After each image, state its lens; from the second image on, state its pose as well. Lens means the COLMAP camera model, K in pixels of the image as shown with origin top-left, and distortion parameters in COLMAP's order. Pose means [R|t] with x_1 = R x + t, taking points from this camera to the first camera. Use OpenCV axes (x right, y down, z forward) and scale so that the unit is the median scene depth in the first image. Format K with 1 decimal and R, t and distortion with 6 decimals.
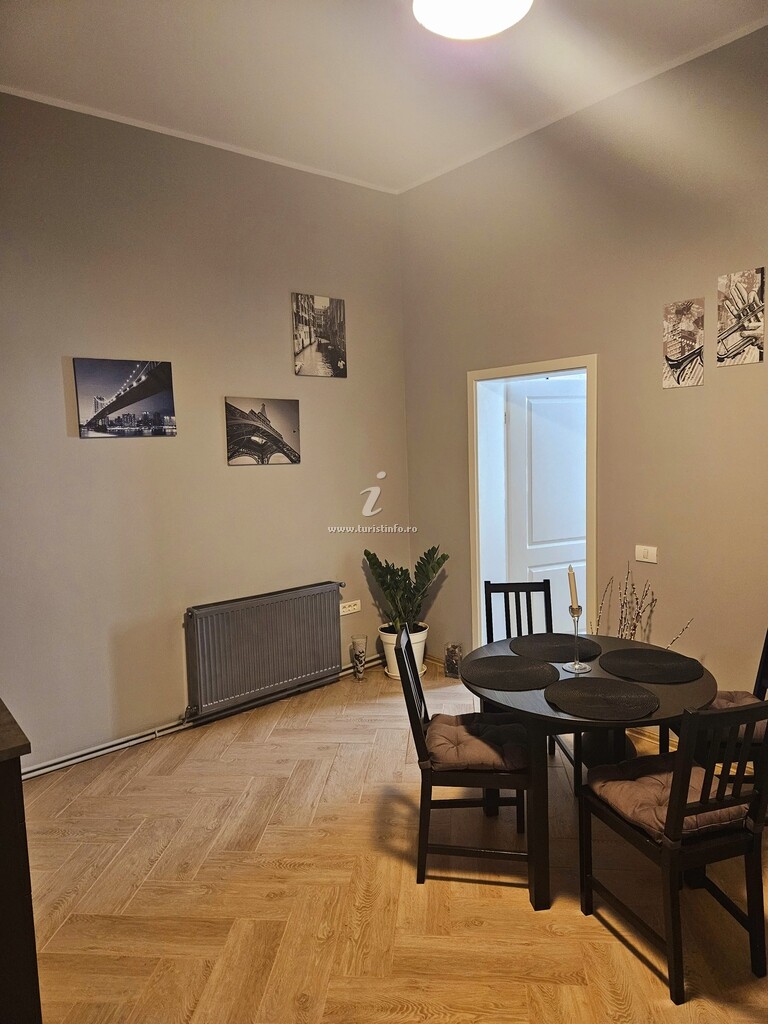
lens RADIAL K [[686.9, 0, 388.4], [0, 686.9, 511.0], [0, 0, 1]] dist [0.051624, -0.024953]
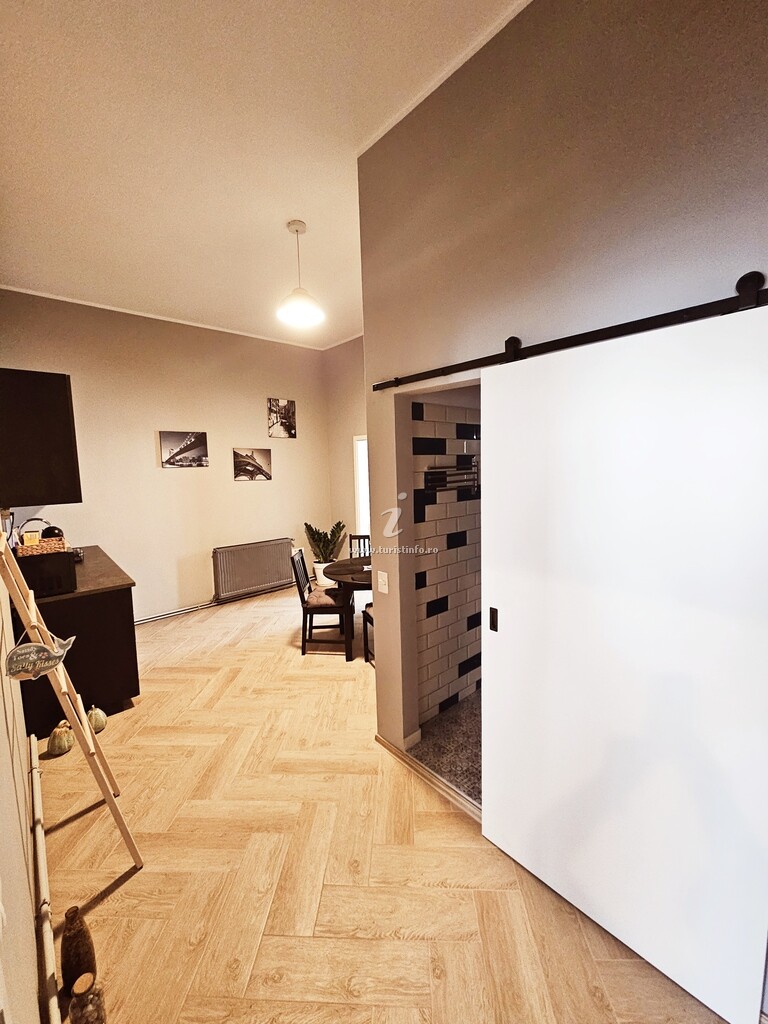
lens RADIAL K [[424.0, 0, 384.3], [0, 424.0, 505.8], [0, 0, 1]] dist [-0.001255, -0.000028]
pose [[0.999222, 0.001513, 0.039410, 0.179092], [-0.001083, 0.999940, -0.010938, 0.024533], [-0.039425, 0.010887, 0.999163, -0.316280]]
